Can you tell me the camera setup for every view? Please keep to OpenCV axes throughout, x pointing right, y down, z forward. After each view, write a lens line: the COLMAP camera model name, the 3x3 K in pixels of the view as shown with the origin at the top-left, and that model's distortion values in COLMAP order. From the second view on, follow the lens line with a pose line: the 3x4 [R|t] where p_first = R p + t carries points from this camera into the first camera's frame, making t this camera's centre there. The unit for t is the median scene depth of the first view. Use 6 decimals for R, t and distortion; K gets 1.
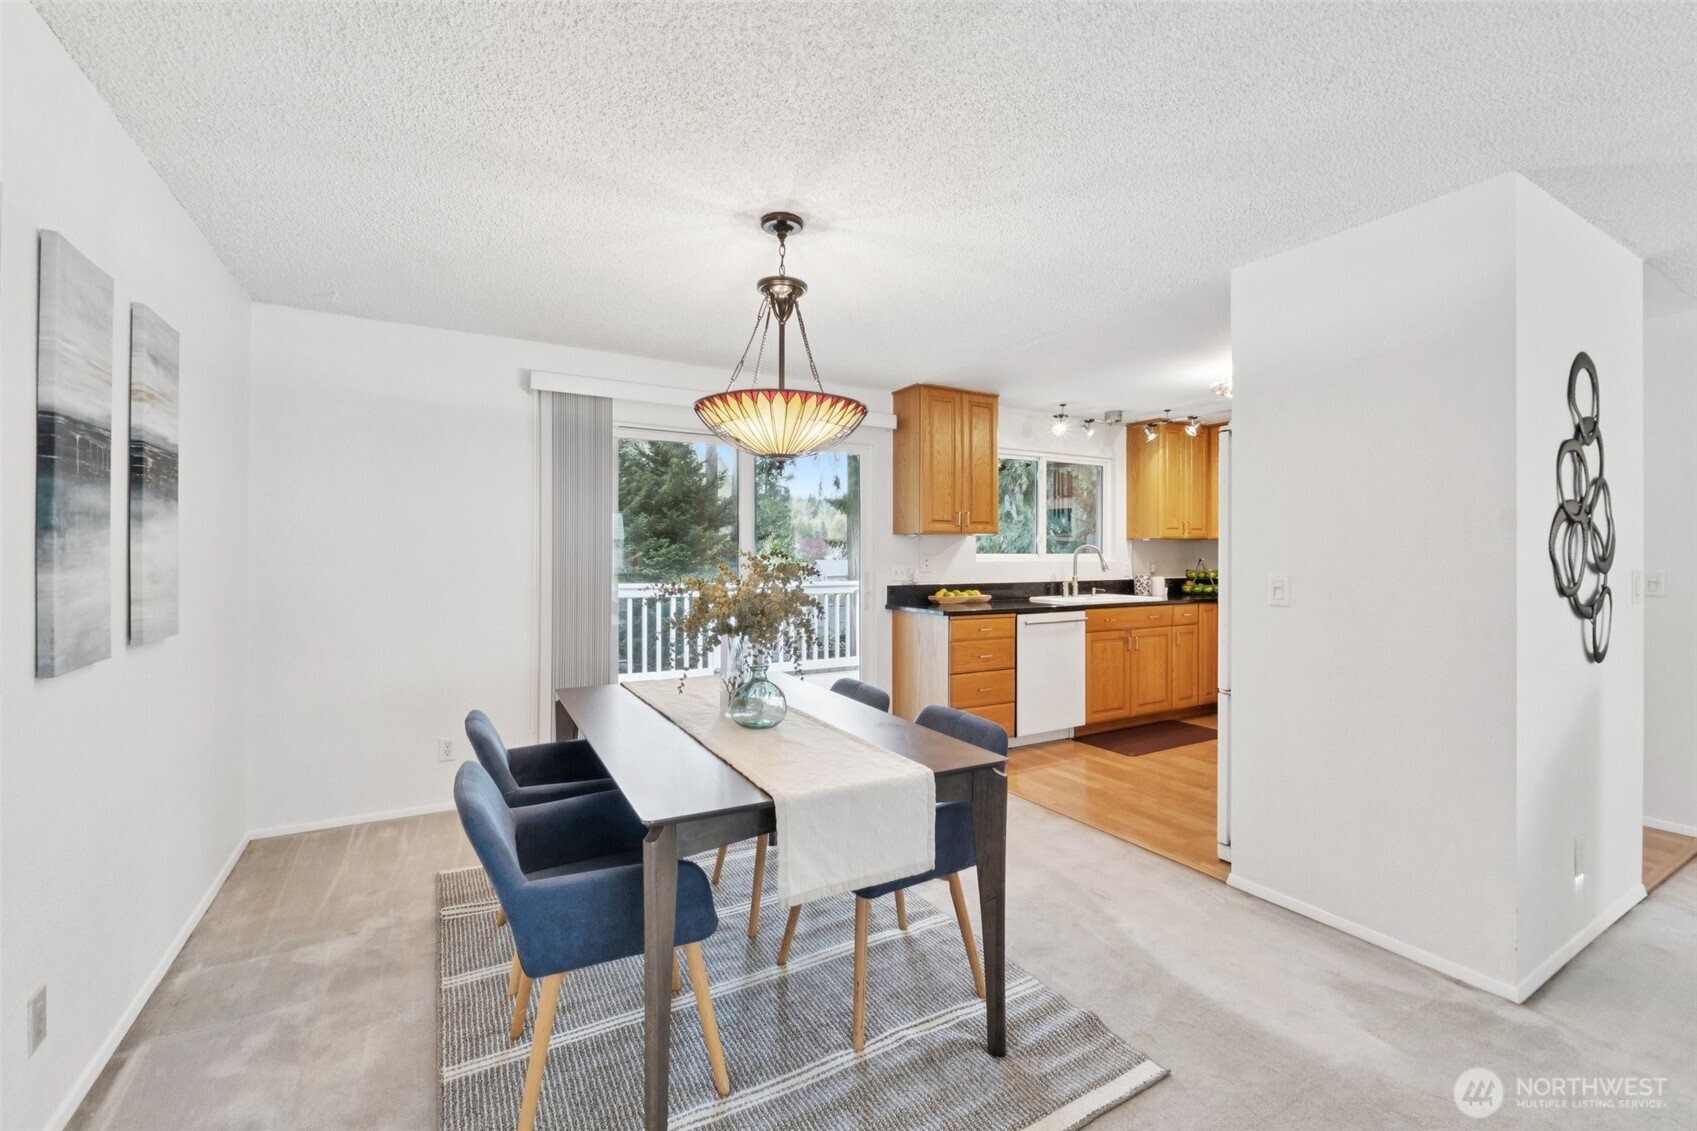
lens RADIAL K [[707.6, 0, 852.5], [0, 707.6, 552.2], [0, 0, 1]] dist [-0.014730, -0.000404]
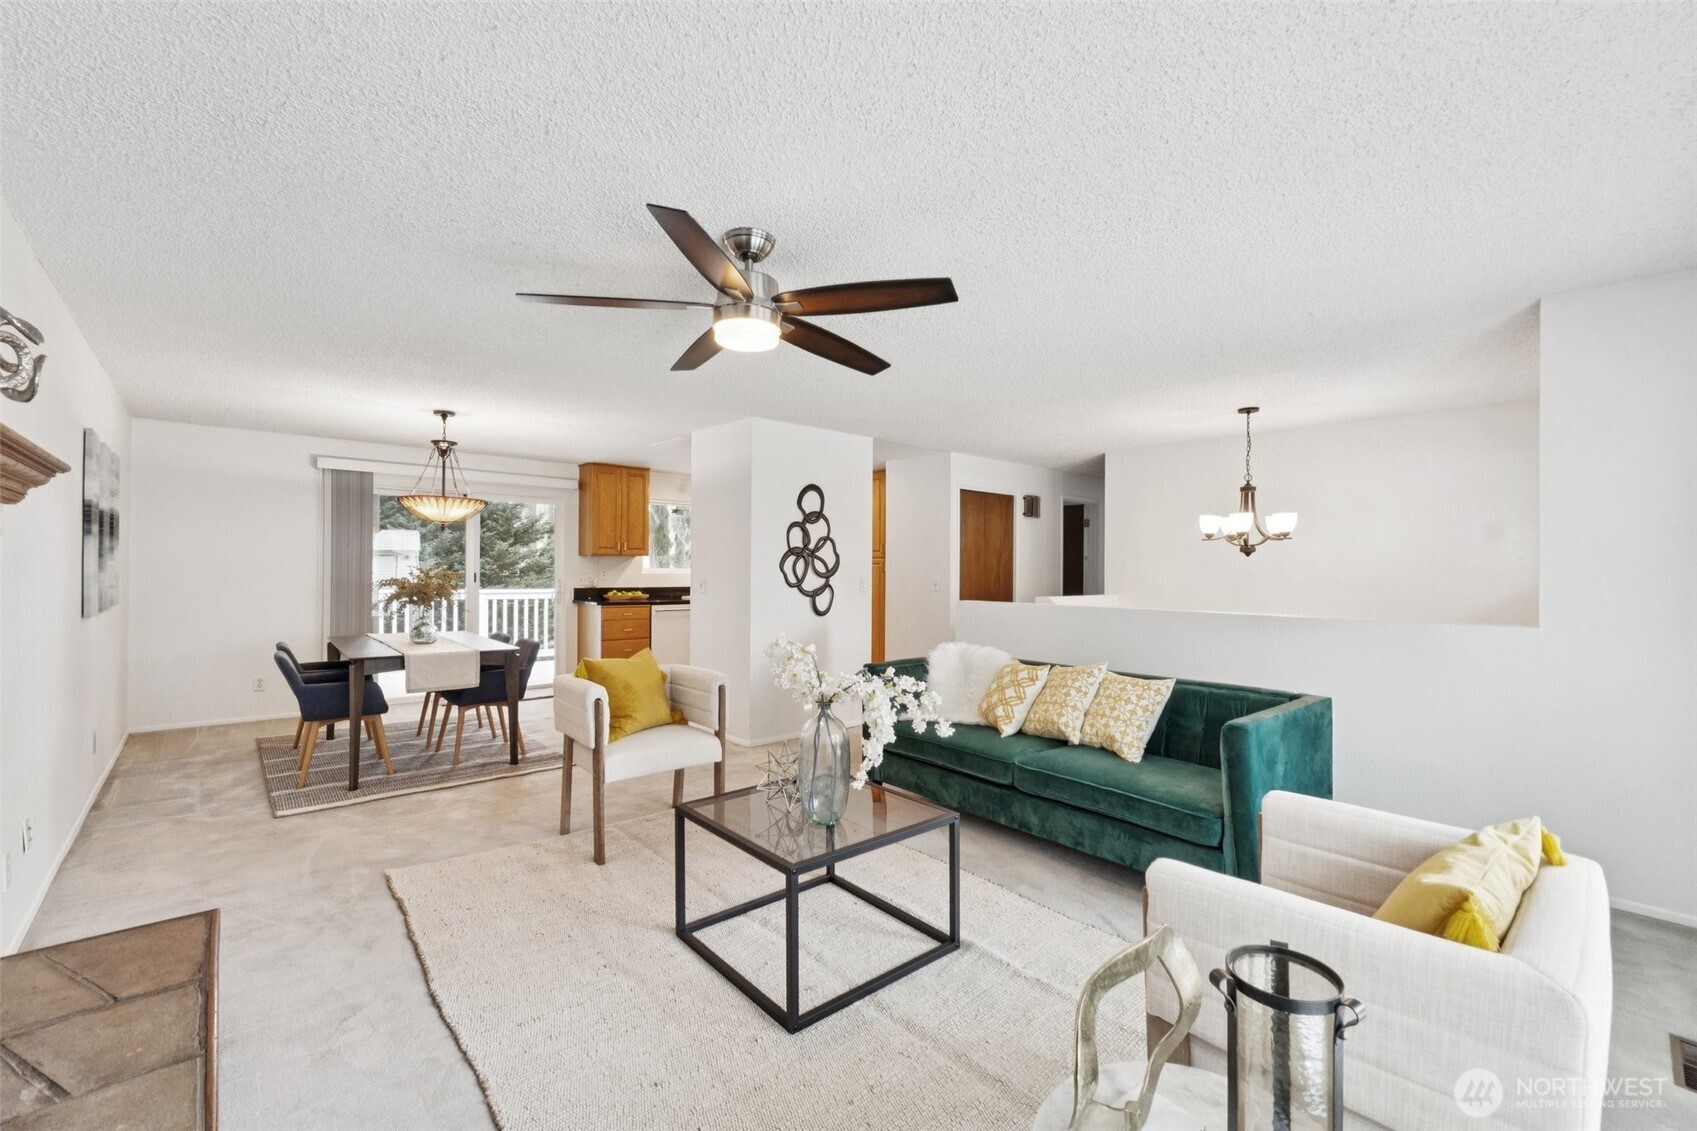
lens RADIAL K [[707.6, 0, 849.0], [0, 707.6, 571.6], [0, 0, 1]] dist [-0.014730, -0.000404]
pose [[0.979531, 0.003635, 0.201262, 0.425650], [-0.005092, 0.999964, 0.006722, -0.003947], [-0.201230, -0.007610, 0.979514, -0.846805]]
